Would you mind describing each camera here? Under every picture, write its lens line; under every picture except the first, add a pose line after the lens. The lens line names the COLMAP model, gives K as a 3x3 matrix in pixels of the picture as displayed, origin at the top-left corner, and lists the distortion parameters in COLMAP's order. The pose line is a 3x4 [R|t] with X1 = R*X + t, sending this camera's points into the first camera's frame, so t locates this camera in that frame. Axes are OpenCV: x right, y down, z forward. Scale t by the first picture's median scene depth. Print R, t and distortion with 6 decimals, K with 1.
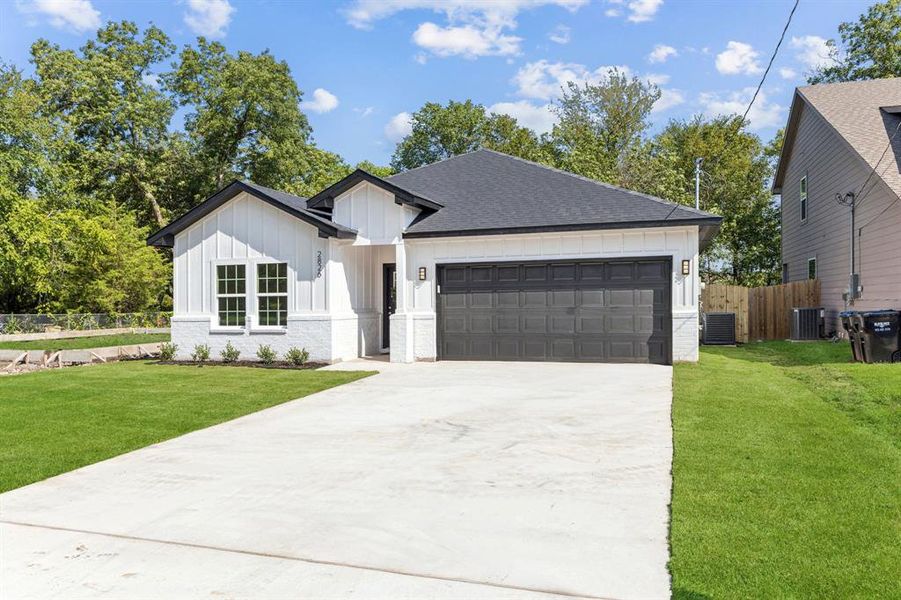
lens RADIAL K [[676.6, 0, 449.1], [0, 676.6, 289.5], [0, 0, 1]] dist [0.003416, 0.001456]
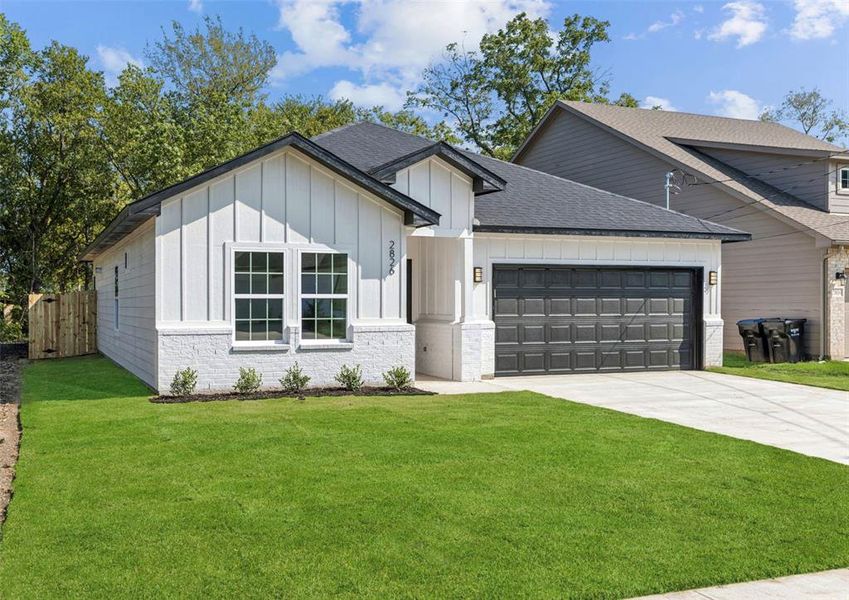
lens RADIAL K [[864.6, 0, 424.5], [0, 864.6, 300.0], [0, 0, 1]] dist [-0.007997, -0.002058]
pose [[0.764326, 0.015942, 0.644633, -0.777383], [-0.016925, 0.999846, -0.004659, 0.013971], [-0.644608, -0.007349, 0.764478, 0.223958]]
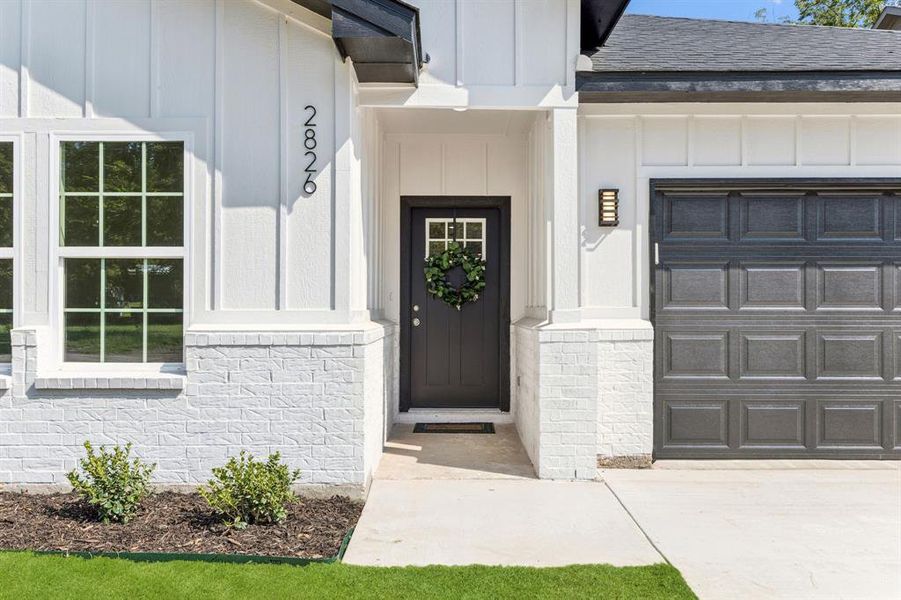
lens RADIAL K [[747.6, 0, 465.2], [0, 747.6, 302.3], [0, 0, 1]] dist [0.024282, 0.000919]
pose [[0.955350, 0.017420, 0.294962, -0.217417], [-0.019037, 0.999815, 0.002612, 0.024721], [-0.294862, -0.008111, 0.955506, 0.660914]]
